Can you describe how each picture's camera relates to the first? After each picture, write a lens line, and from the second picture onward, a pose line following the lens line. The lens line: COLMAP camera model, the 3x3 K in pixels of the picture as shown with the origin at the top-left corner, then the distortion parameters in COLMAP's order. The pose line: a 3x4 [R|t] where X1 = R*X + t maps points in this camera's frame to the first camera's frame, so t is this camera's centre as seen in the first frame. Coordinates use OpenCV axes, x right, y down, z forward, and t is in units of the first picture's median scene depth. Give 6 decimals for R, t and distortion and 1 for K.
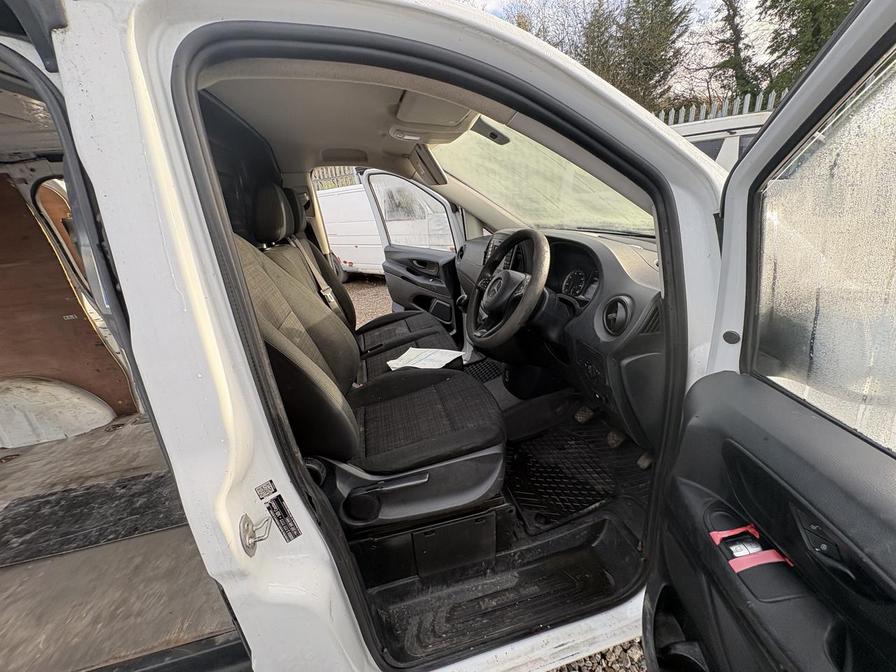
lens RADIAL K [[356.1, 0, 448.0], [0, 356.1, 336.0], [0, 0, 1]] dist [0.001086, 0.000085]
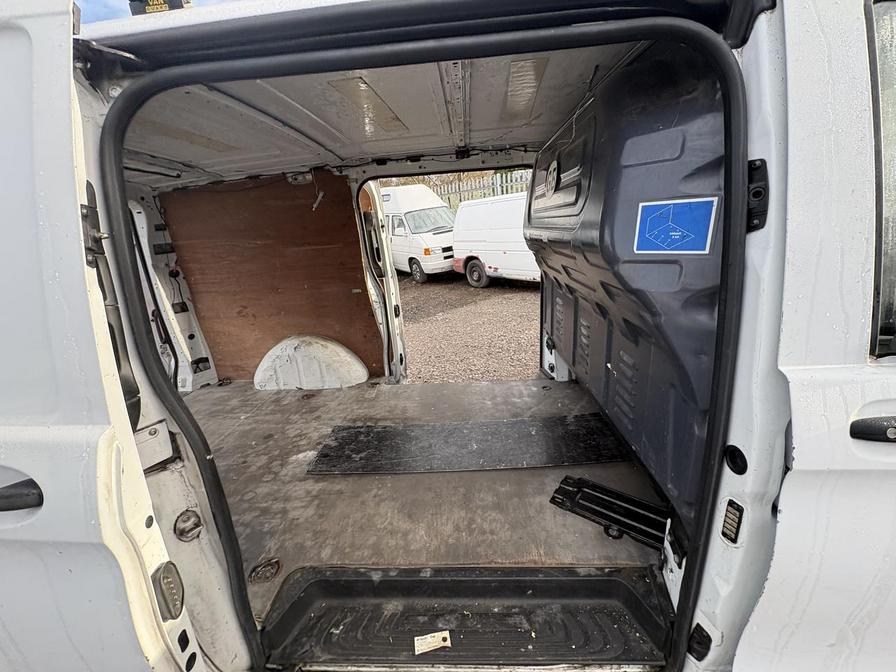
lens RADIAL K [[356.1, 0, 448.0], [0, 356.1, 336.0], [0, 0, 1]] dist [0.001086, 0.000085]
pose [[0.958979, 0.093778, -0.267516, -0.416550], [-0.102755, 0.994511, -0.019726, 0.097957], [0.264198, 0.046405, 0.963351, -0.105252]]
